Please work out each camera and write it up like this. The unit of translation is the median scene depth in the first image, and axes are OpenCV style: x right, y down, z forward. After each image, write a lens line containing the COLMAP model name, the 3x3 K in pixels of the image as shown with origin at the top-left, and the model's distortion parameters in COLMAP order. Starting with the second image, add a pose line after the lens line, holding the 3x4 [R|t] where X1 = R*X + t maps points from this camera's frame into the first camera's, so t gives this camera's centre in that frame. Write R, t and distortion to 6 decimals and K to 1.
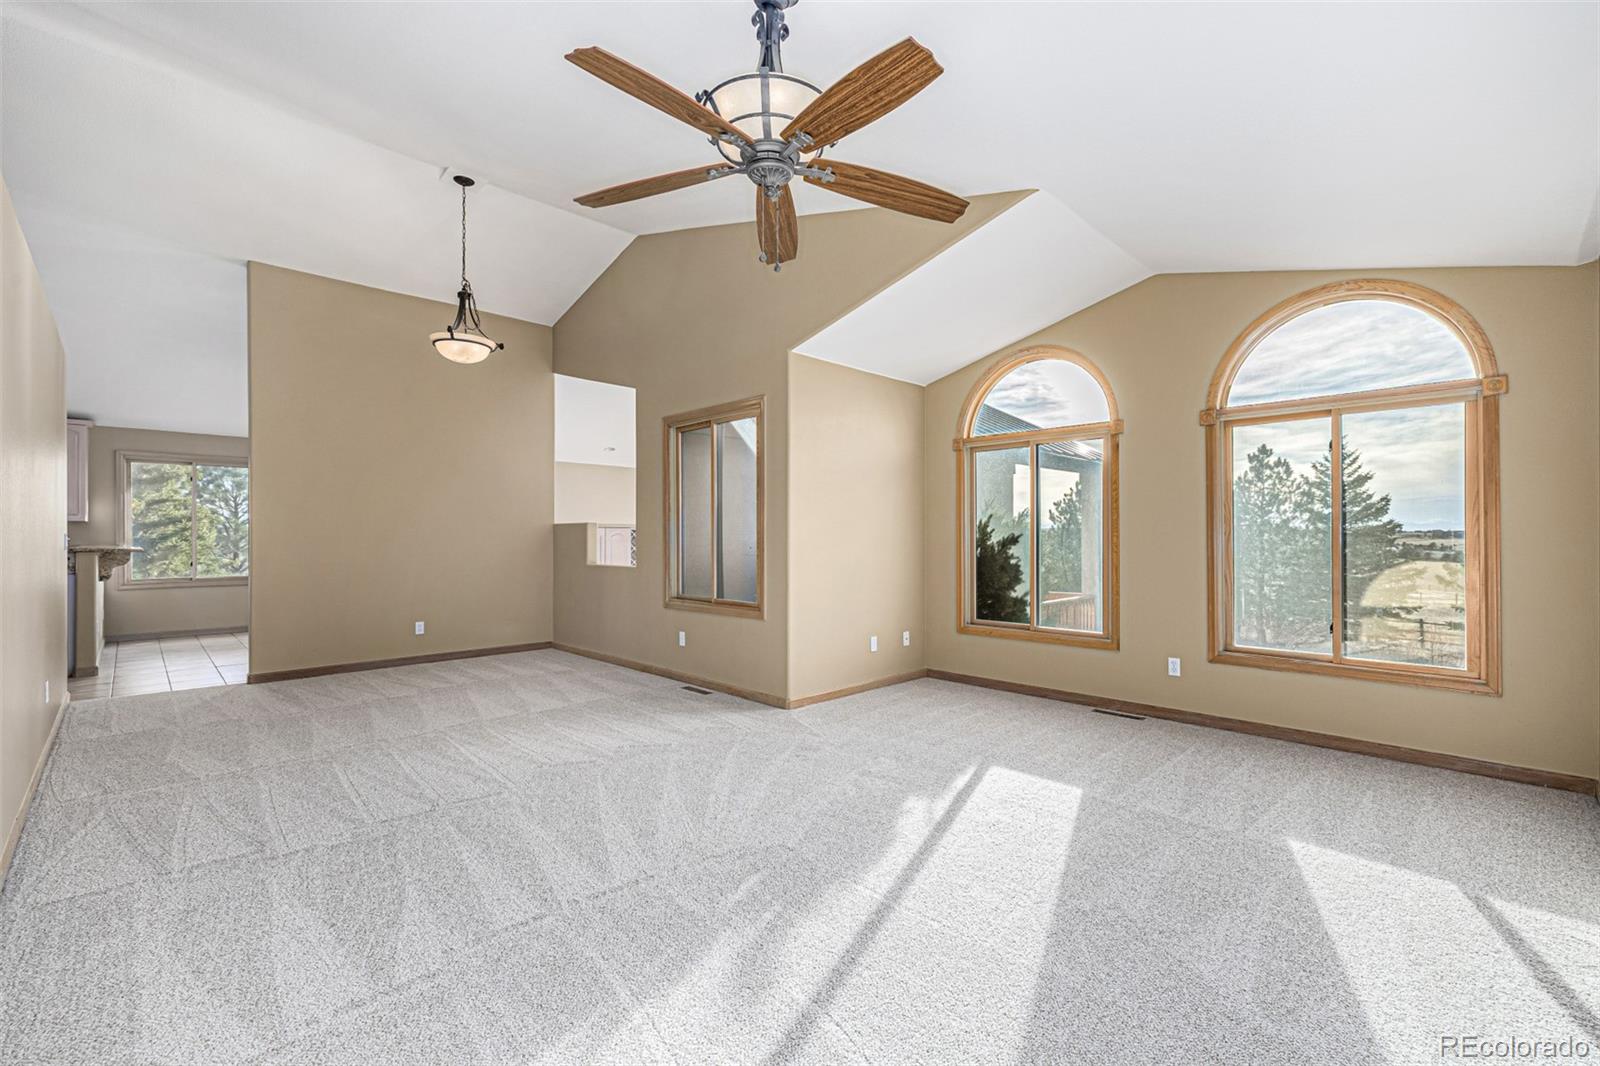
lens RADIAL K [[683.0, 0, 832.0], [0, 683.0, 539.2], [0, 0, 1]] dist [0.001892, 0.000445]
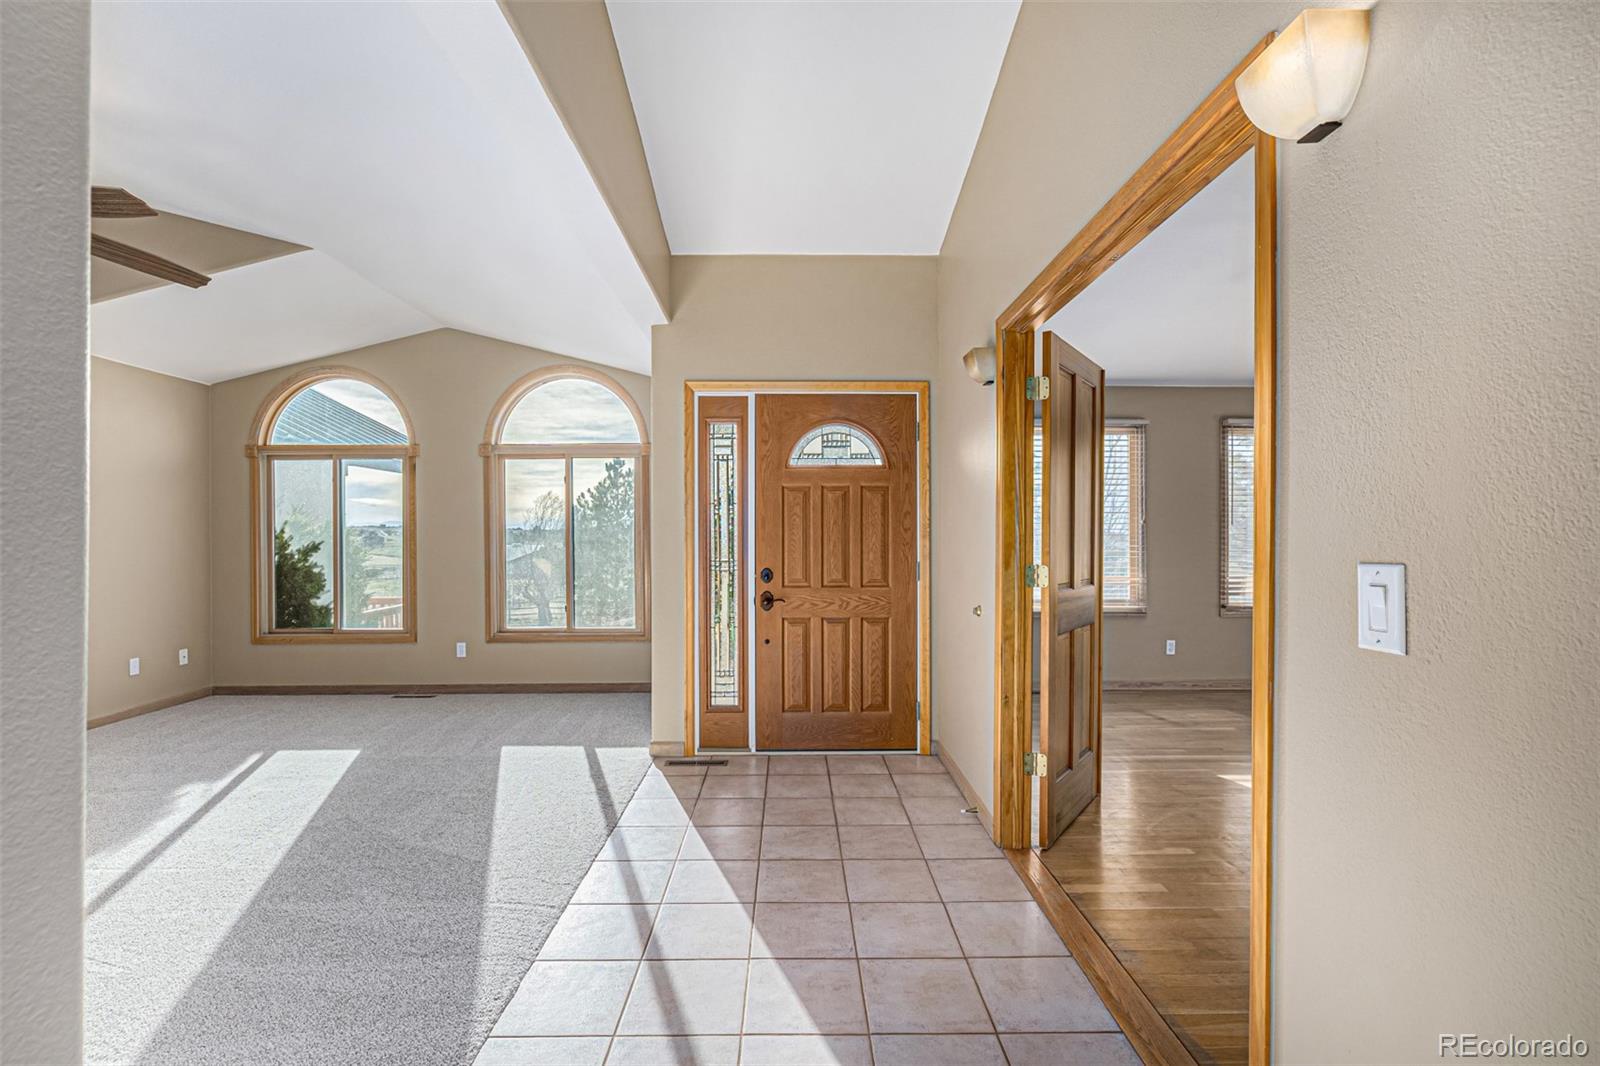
lens RADIAL K [[713.9, 0, 793.2], [0, 713.9, 534.4], [0, 0, 1]] dist [-0.002287, 0.000239]
pose [[0.710499, -0.003576, 0.703689, 0.018667], [0.008324, 0.999960, -0.003324, -0.010321], [-0.703649, 0.008220, 0.710501, -0.281519]]
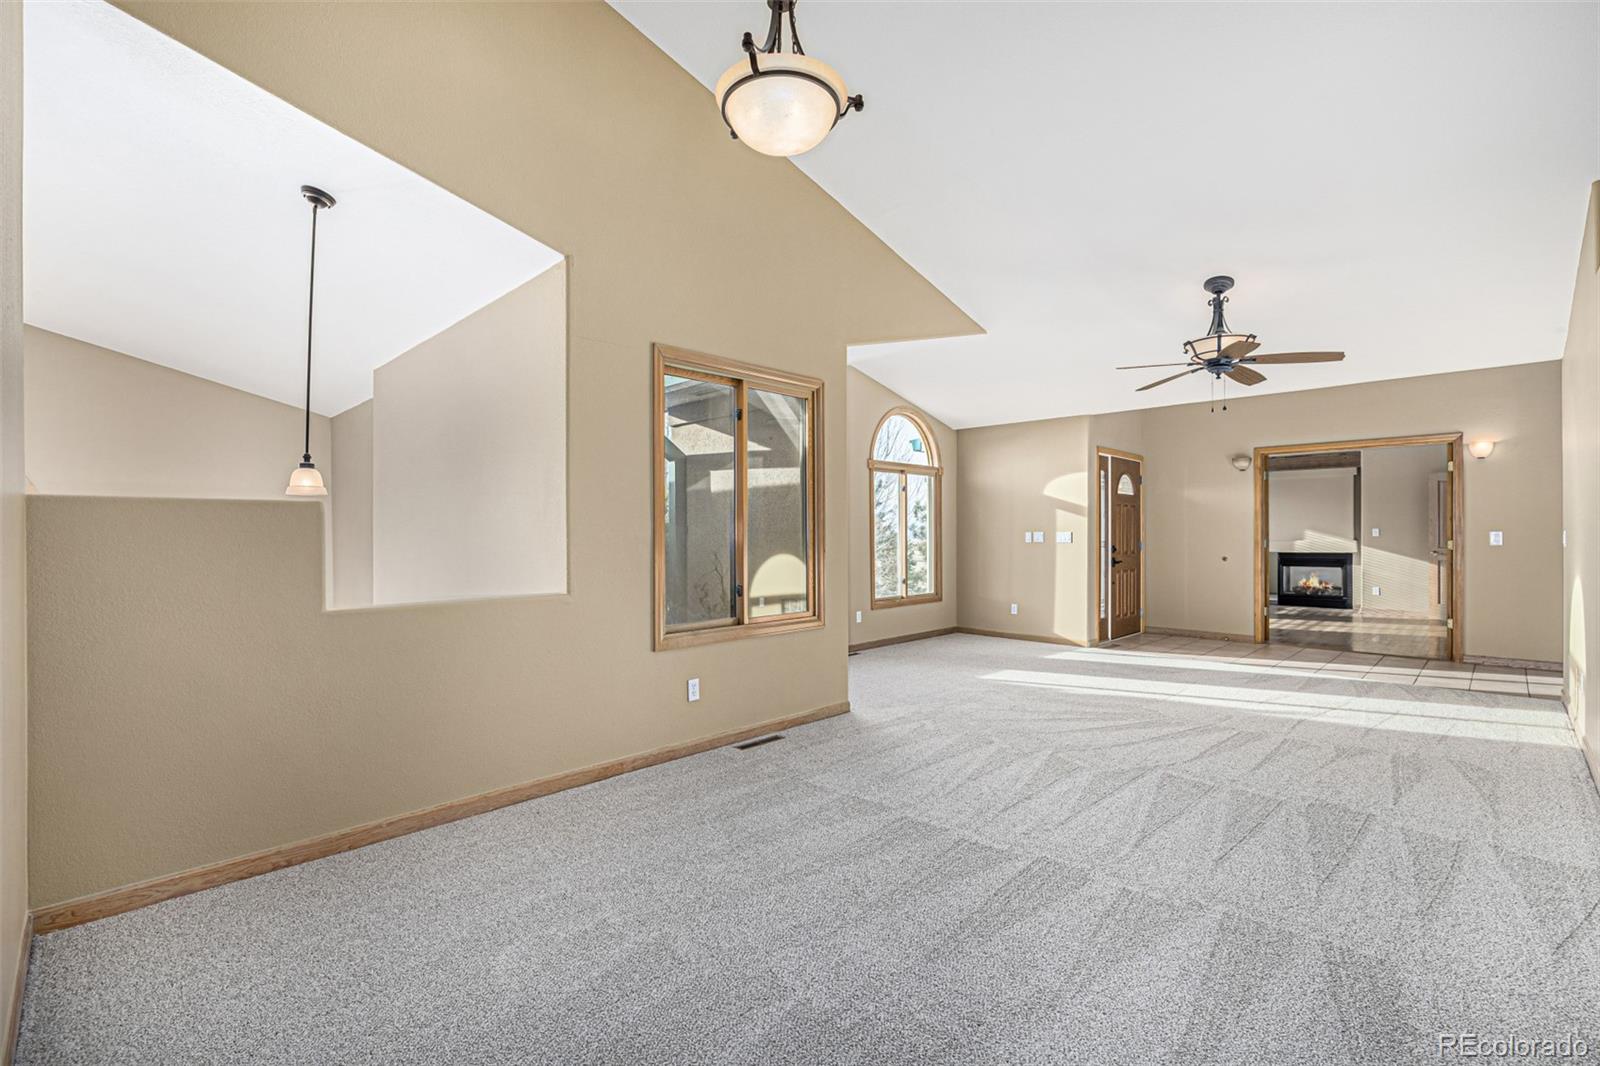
lens RADIAL K [[713.9, 0, 793.2], [0, 713.9, 534.4], [0, 0, 1]] dist [-0.002287, 0.000239]
pose [[0.005212, 0.001382, 0.999985, -0.974665], [0.007718, 0.999969, -0.001422, -0.003551], [-0.999957, 0.007725, 0.005202, 0.960684]]
